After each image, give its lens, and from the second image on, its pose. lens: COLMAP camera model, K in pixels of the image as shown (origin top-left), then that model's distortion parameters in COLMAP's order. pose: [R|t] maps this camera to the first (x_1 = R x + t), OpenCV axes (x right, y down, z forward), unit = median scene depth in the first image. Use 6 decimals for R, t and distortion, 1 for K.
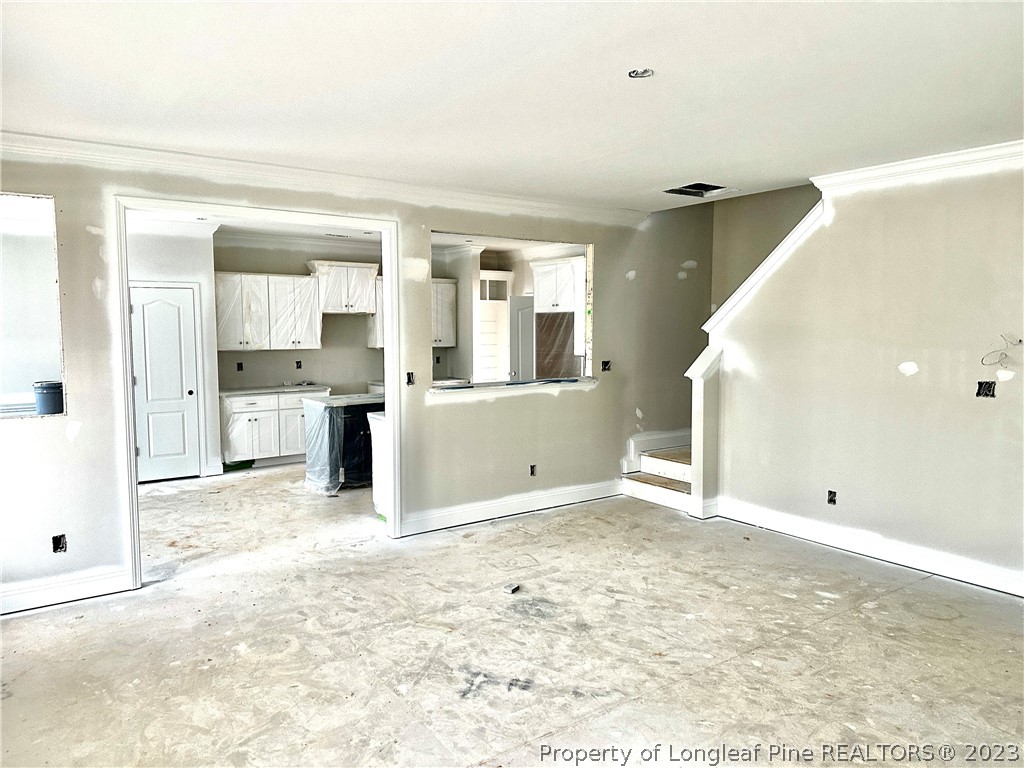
lens RADIAL K [[714.5, 0, 512.0], [0, 714.5, 384.0], [0, 0, 1]] dist [0.070184, -0.123756]
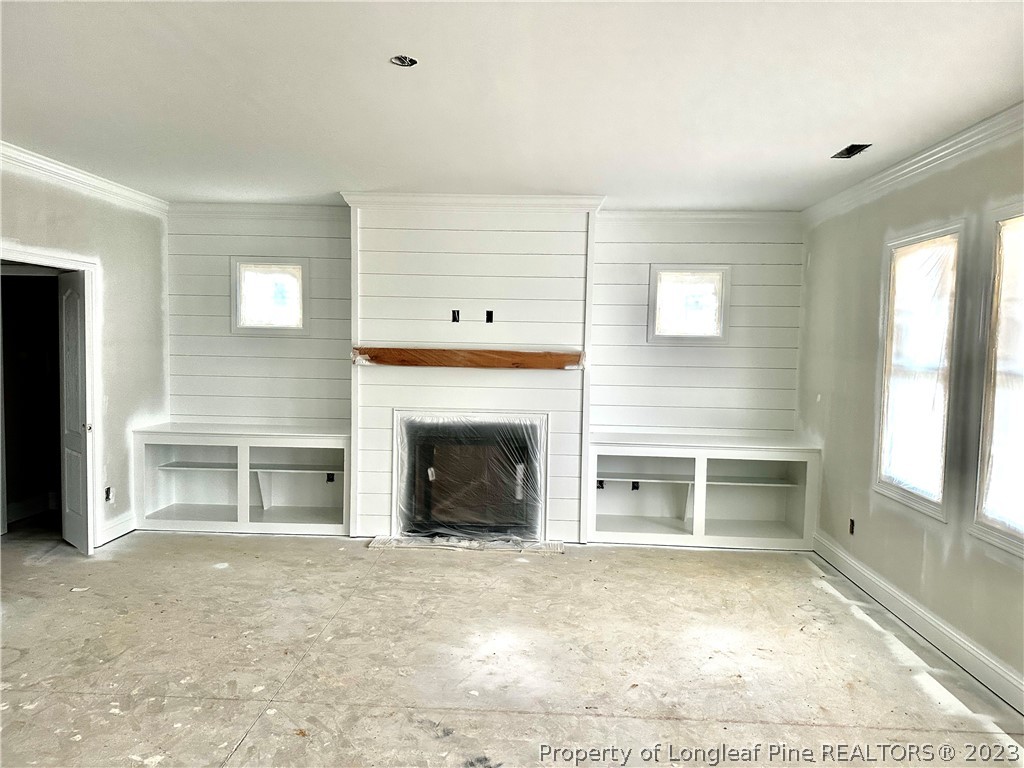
lens RADIAL K [[714.8, 0, 507.5], [0, 714.8, 374.9], [0, 0, 1]] dist [0.119844, -0.167822]
pose [[-0.783991, -0.048656, 0.618862, -0.487503], [0.035601, 0.991759, 0.123074, -0.122428], [-0.619750, 0.118521, -0.775798, 1.518459]]
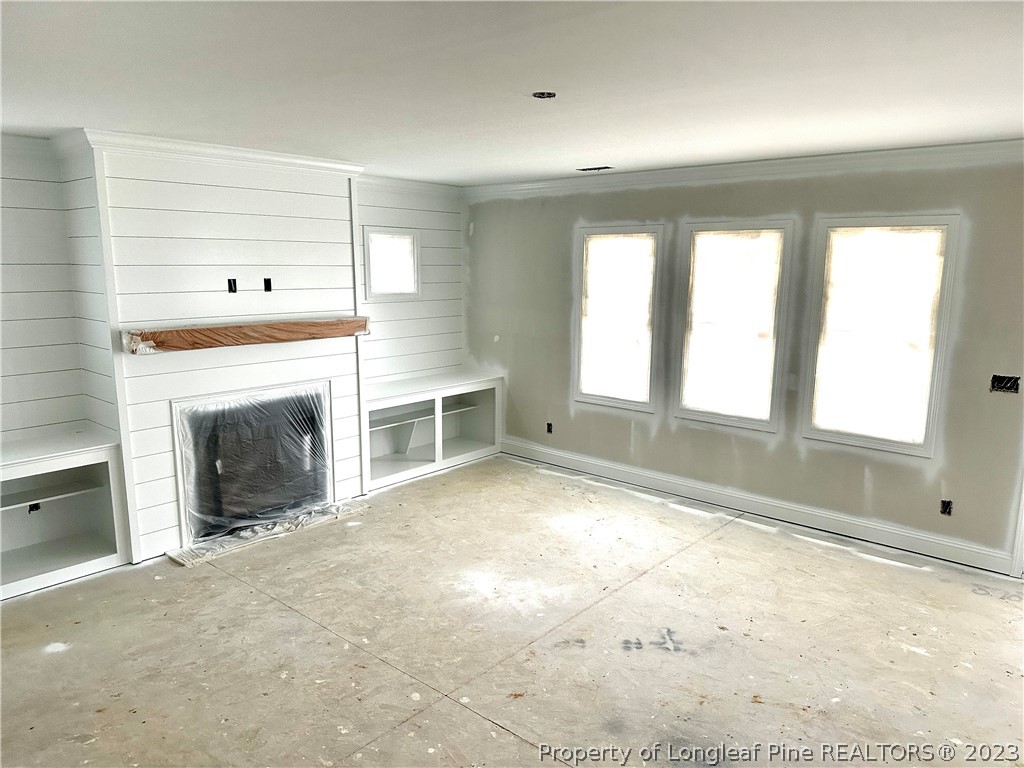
lens RADIAL K [[714.5, 0, 512.0], [0, 714.5, 384.0], [0, 0, 1]] dist [0.070184, -0.123756]
pose [[-0.971525, 0.032337, -0.234719, 0.434230], [-0.029617, 0.966299, 0.255713, -0.256400], [0.235078, 0.255383, -0.937826, 1.850273]]
